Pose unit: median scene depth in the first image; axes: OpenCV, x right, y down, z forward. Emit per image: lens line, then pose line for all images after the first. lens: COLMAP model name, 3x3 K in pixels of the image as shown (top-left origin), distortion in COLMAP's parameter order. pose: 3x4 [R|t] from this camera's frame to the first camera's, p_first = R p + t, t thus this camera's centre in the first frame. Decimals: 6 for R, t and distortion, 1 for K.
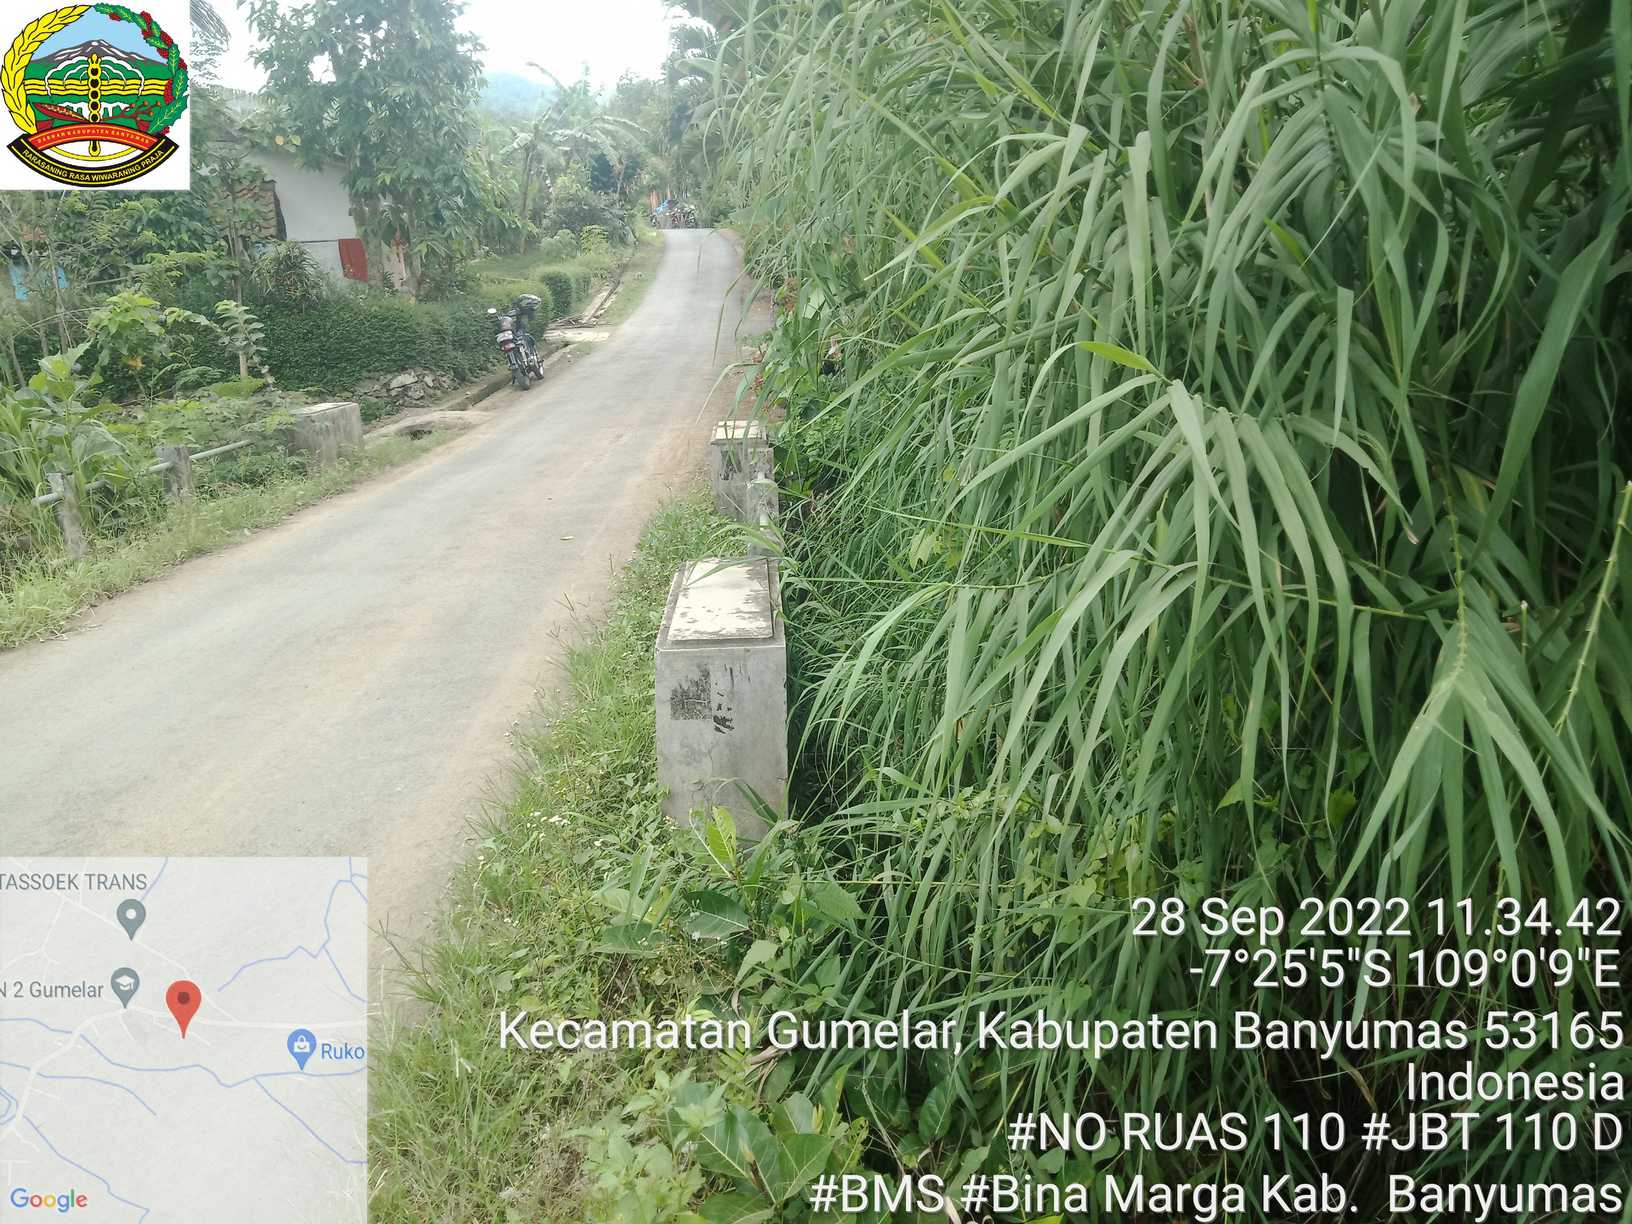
lens RADIAL K [[1154.5, 0, 816.8], [0, 1154.5, 611.4], [0, 0, 1]] dist [-0.004069, 0.001016]
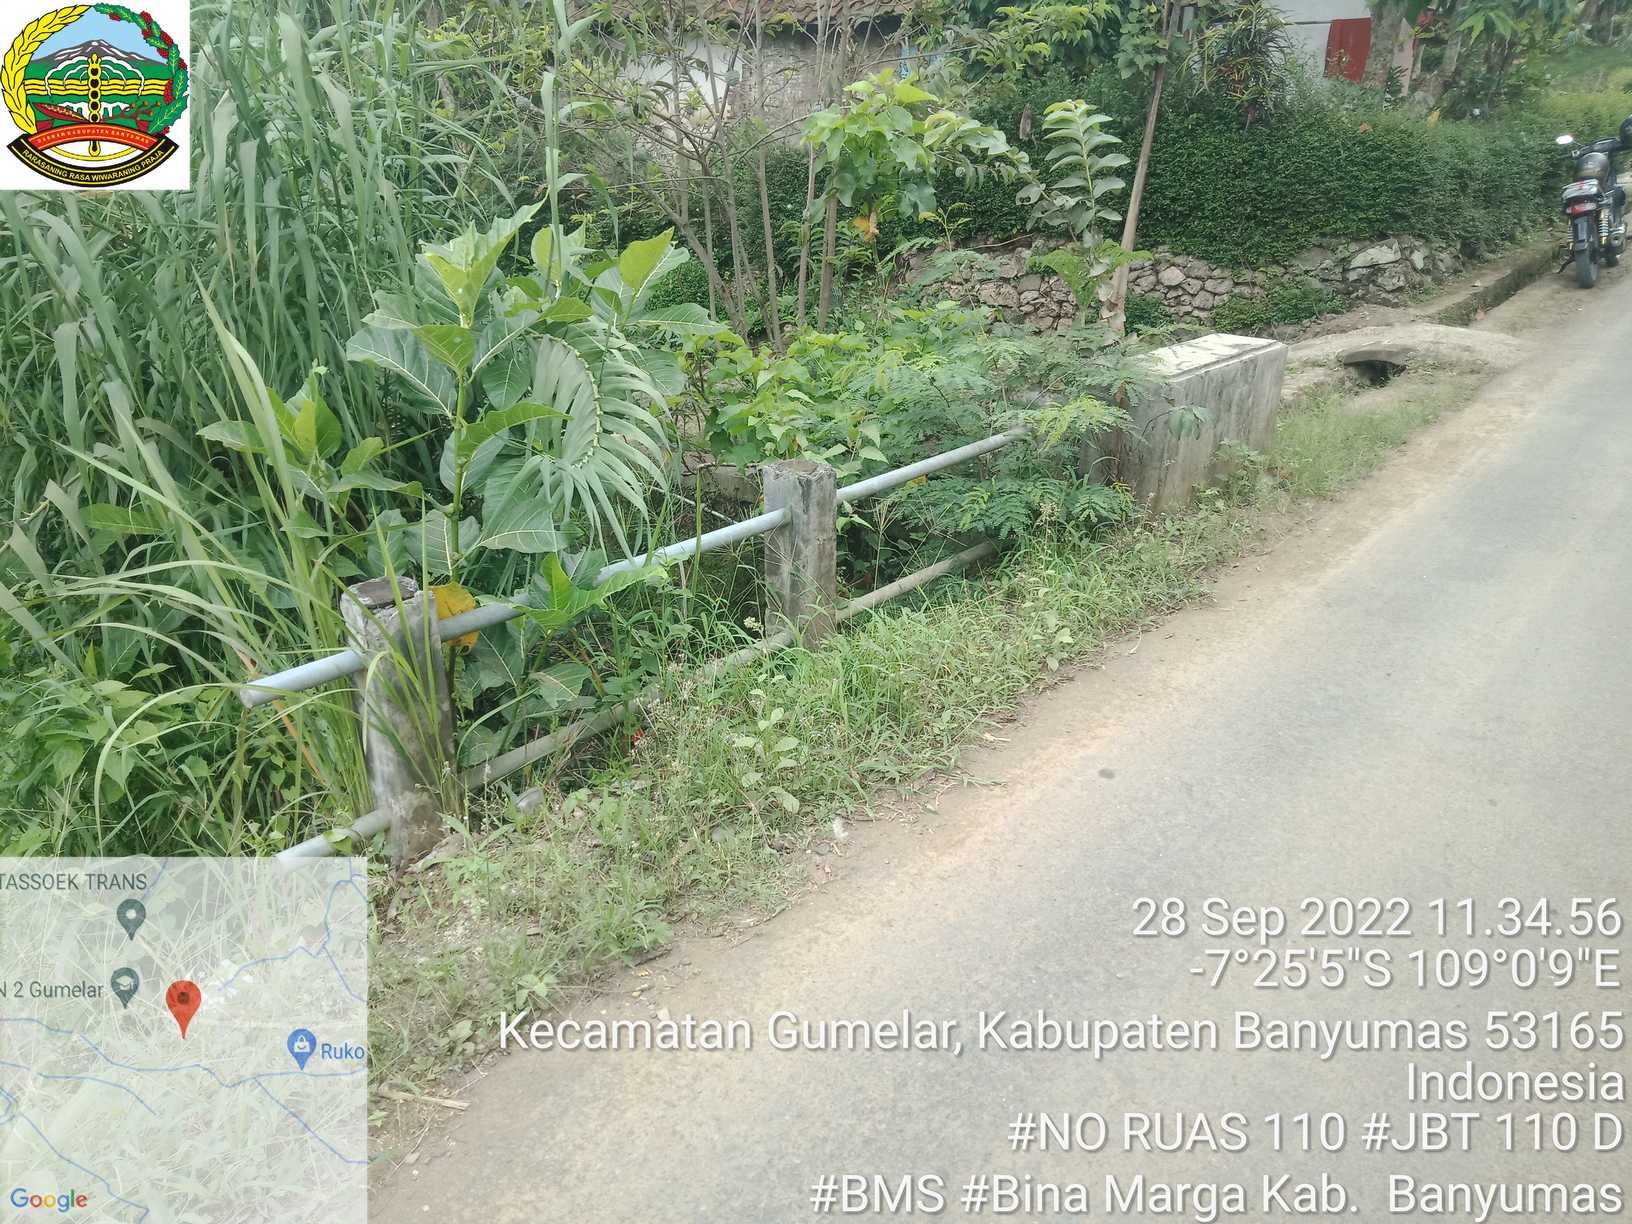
lens RADIAL K [[1154.5, 0, 816.6], [0, 1154.5, 613.0], [0, 0, 1]] dist [-0.004069, 0.001016]
pose [[0.730987, 0.301334, -0.612254, -0.150470], [-0.209459, 0.952988, 0.218955, -0.095128], [0.649449, -0.031811, 0.759739, 0.357360]]
